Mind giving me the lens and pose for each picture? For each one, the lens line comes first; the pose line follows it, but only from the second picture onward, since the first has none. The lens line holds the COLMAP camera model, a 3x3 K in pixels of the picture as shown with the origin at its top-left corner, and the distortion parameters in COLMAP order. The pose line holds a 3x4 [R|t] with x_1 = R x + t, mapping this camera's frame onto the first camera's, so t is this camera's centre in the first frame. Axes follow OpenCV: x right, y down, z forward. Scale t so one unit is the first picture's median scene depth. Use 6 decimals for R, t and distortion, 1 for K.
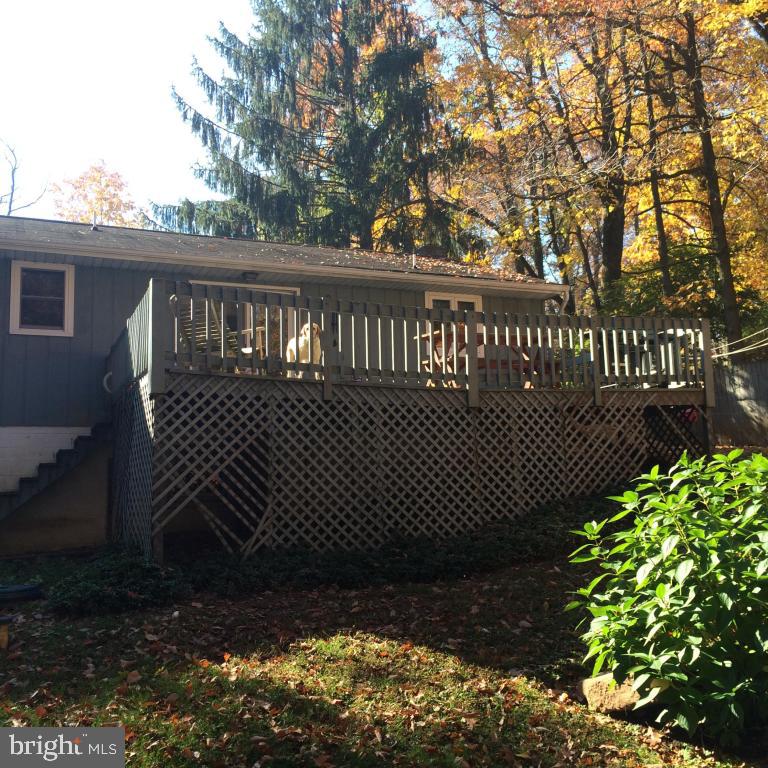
lens RADIAL K [[875.6, 0, 386.9], [0, 875.6, 382.8], [0, 0, 1]] dist [0.050170, 0.000000]
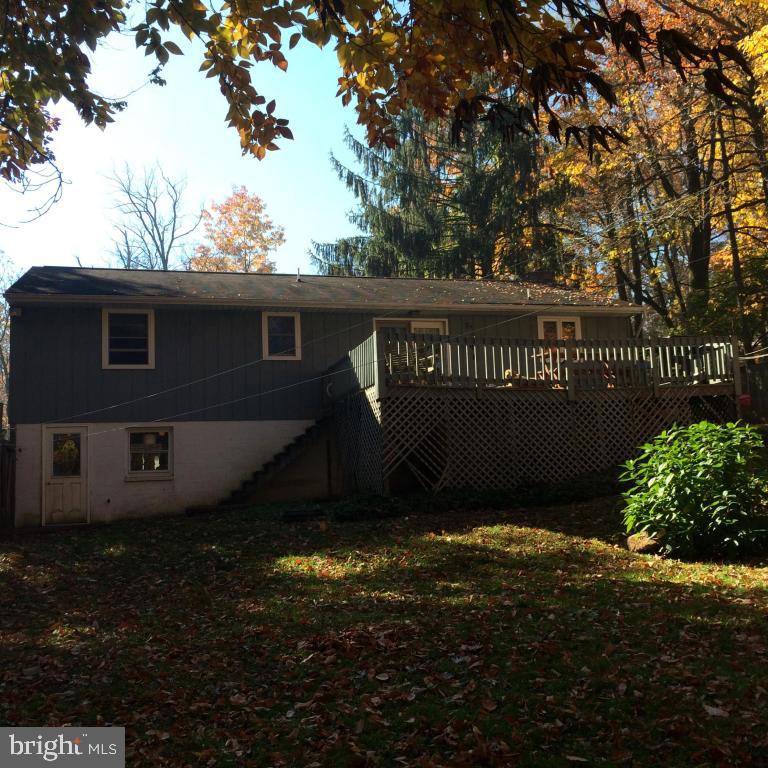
lens RADIAL K [[875.6, 0, 378.8], [0, 875.6, 384.7], [0, 0, 1]] dist [0.050170, 0.000000]
pose [[0.990347, -0.029585, -0.135415, -0.029177], [0.031295, 0.999455, 0.010516, -0.027625], [0.135030, -0.014653, 0.990733, -0.592503]]
